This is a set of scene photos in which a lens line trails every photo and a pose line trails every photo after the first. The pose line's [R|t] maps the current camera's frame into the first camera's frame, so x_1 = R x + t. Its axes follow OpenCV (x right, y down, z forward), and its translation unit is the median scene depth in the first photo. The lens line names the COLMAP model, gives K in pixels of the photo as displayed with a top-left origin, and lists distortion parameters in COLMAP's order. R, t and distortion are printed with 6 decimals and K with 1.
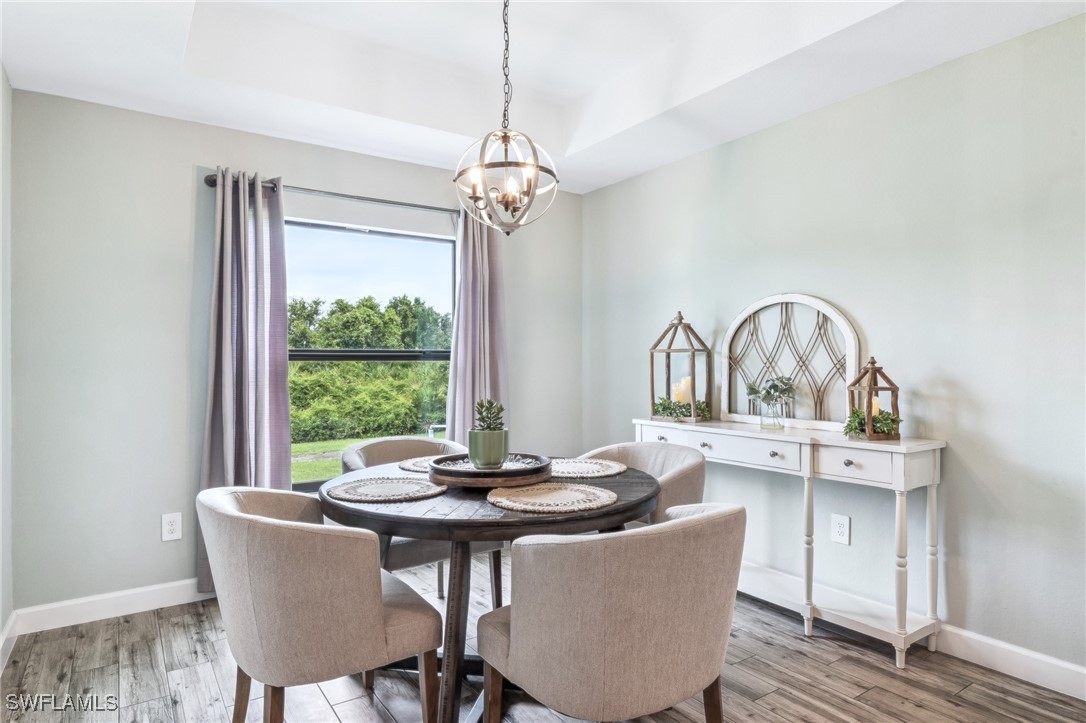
lens RADIAL K [[620.7, 0, 543.0], [0, 620.7, 361.5], [0, 0, 1]] dist [-0.000093, -0.000374]
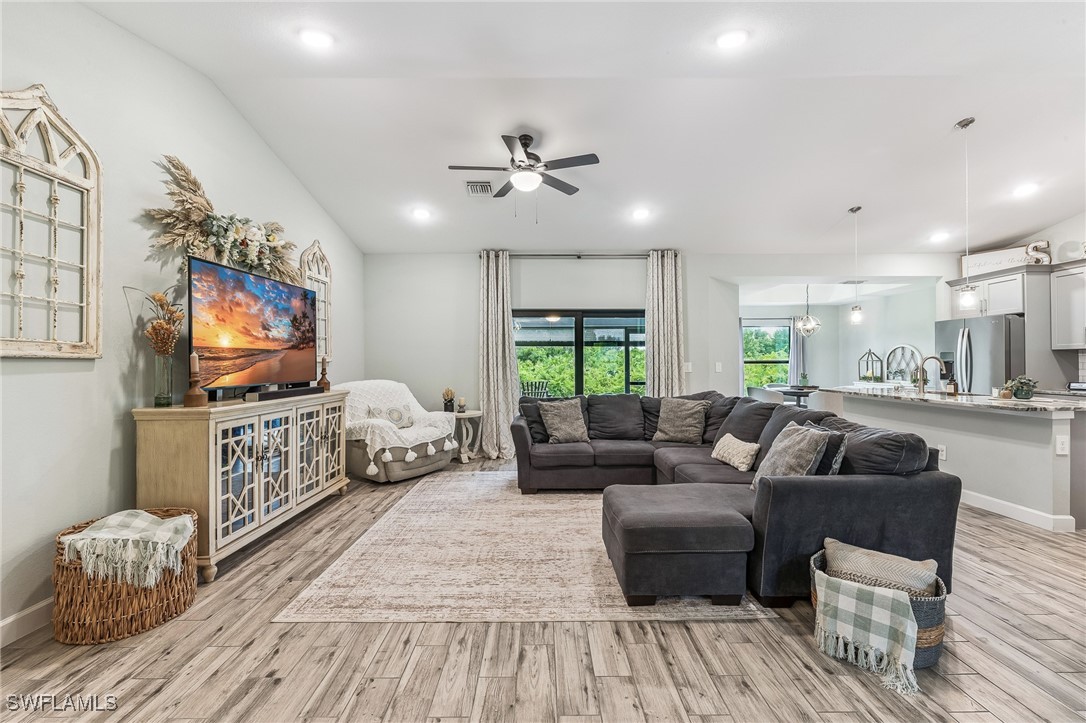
lens RADIAL K [[461.7, 0, 540.1], [0, 461.7, 365.7], [0, 0, 1]] dist [0.000665, 0.000201]
pose [[0.828071, -0.001426, -0.560622, 0.149857], [0.007492, 0.999936, 0.008523, -0.025481], [0.560573, -0.011258, 0.828028, -2.015024]]
